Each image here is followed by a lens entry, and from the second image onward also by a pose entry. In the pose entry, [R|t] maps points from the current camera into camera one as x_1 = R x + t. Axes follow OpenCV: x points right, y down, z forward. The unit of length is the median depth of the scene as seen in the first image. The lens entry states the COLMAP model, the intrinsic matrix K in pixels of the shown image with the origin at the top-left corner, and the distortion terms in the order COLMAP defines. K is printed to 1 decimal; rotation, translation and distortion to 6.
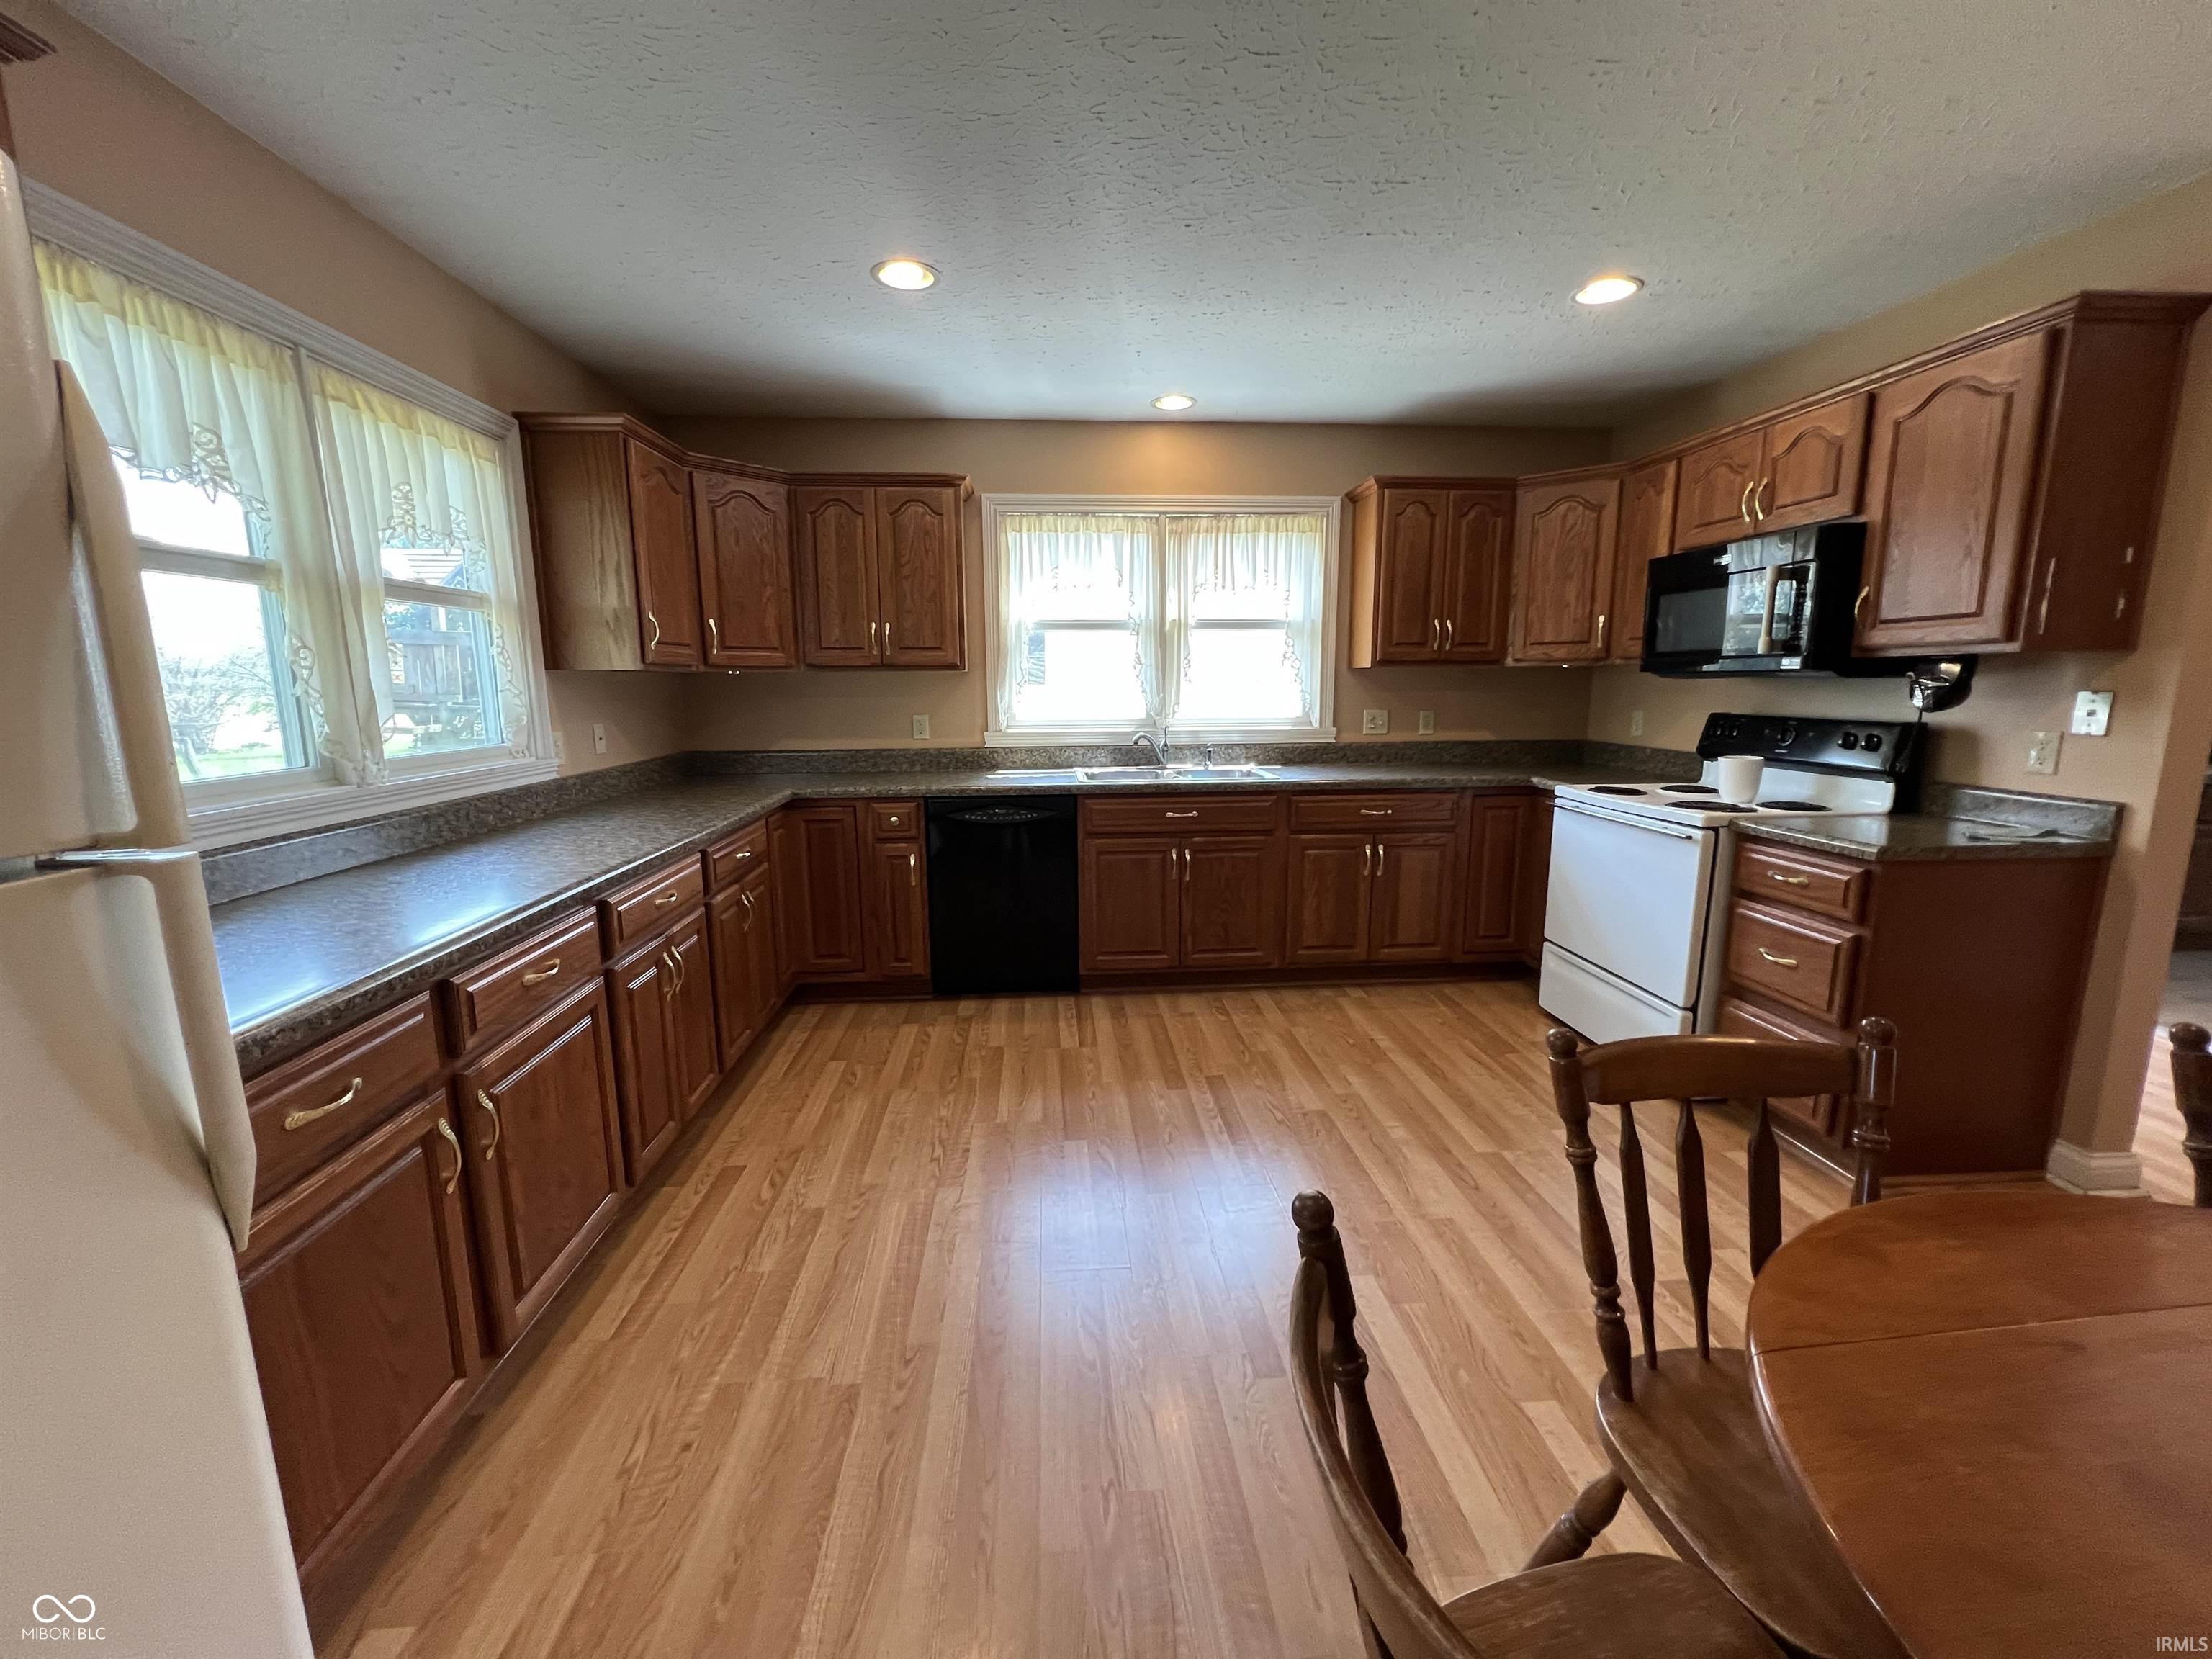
lens RADIAL K [[884.8, 0, 1098.5], [0, 884.8, 829.7], [0, 0, 1]] dist [-0.007677, 0.000370]
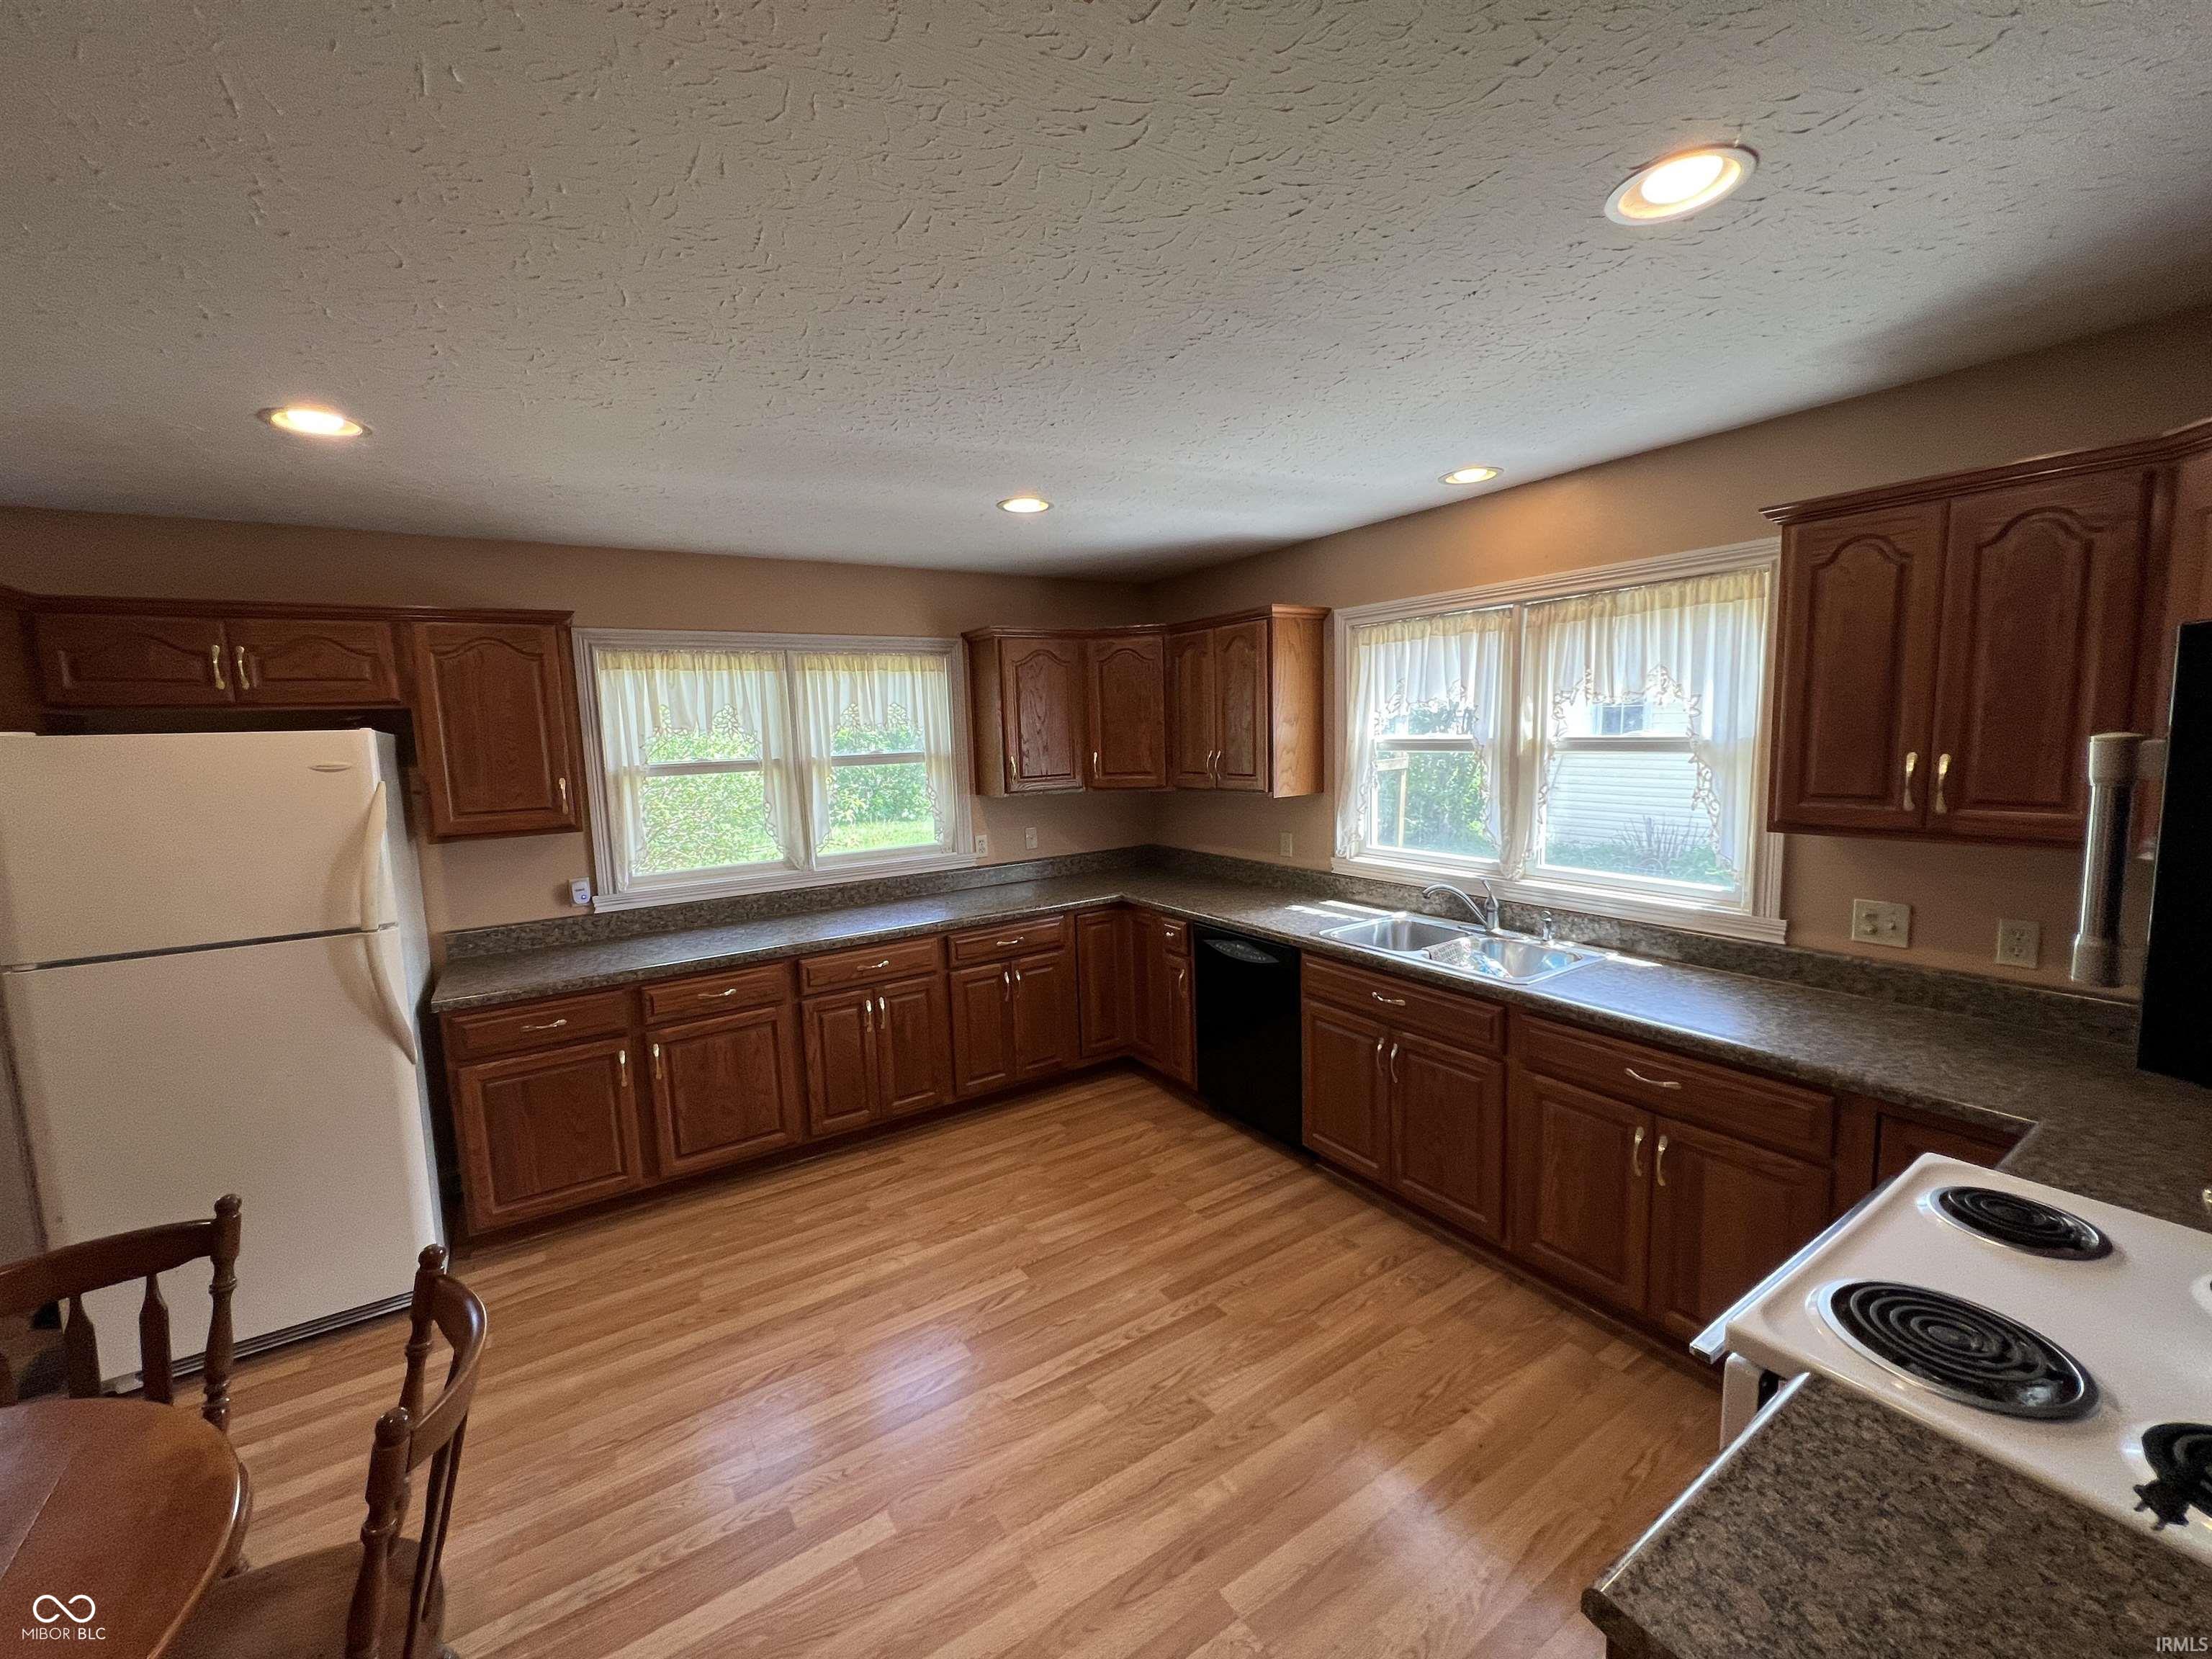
lens RADIAL K [[884.8, 0, 1104.3], [0, 884.8, 824.2], [0, 0, 1]] dist [-0.007677, 0.000370]
pose [[0.478756, 0.090053, -0.873317, 0.665804], [-0.116367, 0.992458, 0.038545, -0.177717], [0.870202, 0.083172, 0.485624, 0.380675]]
